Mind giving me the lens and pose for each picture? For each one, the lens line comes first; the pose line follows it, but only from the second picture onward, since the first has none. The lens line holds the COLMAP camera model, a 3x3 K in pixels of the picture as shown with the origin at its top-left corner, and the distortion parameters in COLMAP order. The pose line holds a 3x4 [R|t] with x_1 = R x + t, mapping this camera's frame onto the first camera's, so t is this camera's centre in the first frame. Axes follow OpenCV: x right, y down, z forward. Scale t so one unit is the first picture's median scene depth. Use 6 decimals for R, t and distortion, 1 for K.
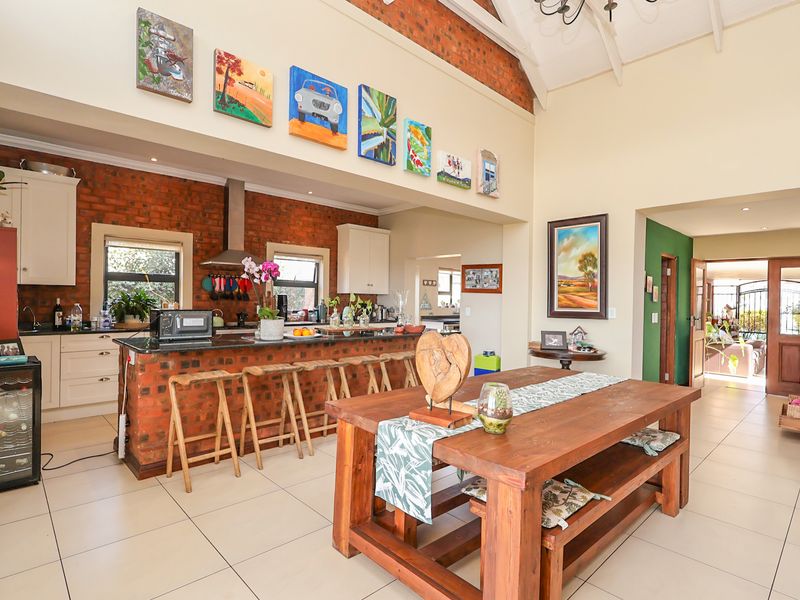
lens RADIAL K [[428.1, 0, 398.9], [0, 428.1, 301.3], [0, 0, 1]] dist [-0.010156, 0.007951]
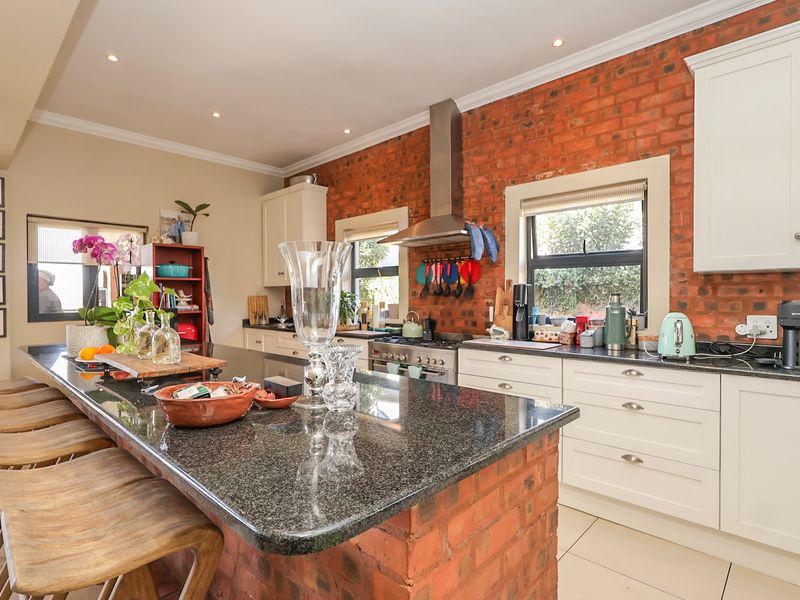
lens RADIAL K [[428.1, 0, 397.7], [0, 428.1, 300.0], [0, 0, 1]] dist [-0.010156, 0.007951]
pose [[0.045249, -0.008543, -0.998939, 0.256414], [-0.001791, 0.999961, -0.008633, 0.007687], [0.998974, 0.002180, 0.045232, 1.007885]]
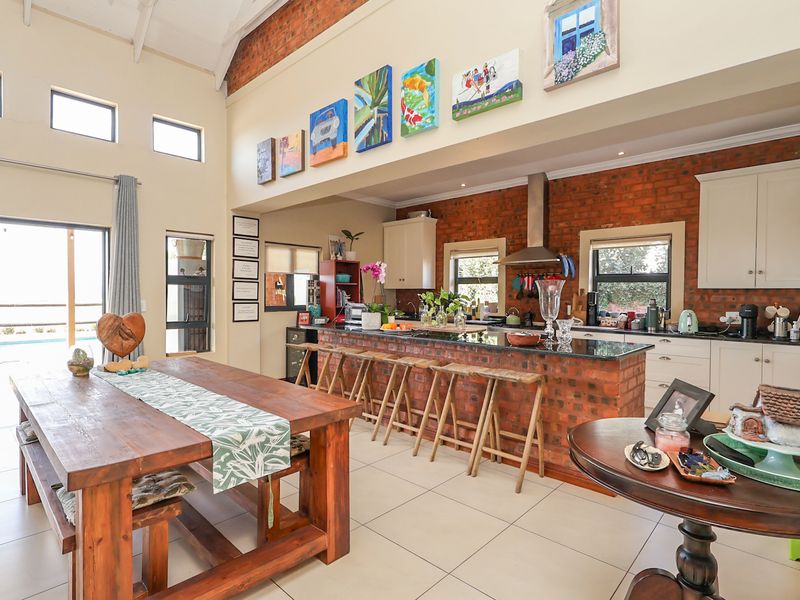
lens RADIAL K [[428.1, 0, 395.6], [0, 428.1, 300.7], [0, 0, 1]] dist [-0.010156, 0.007951]
pose [[0.045979, 0.001659, -0.998941, 0.627058], [-0.012563, 0.999920, 0.001083, 0.004826], [0.998863, 0.012500, 0.045997, 0.712359]]
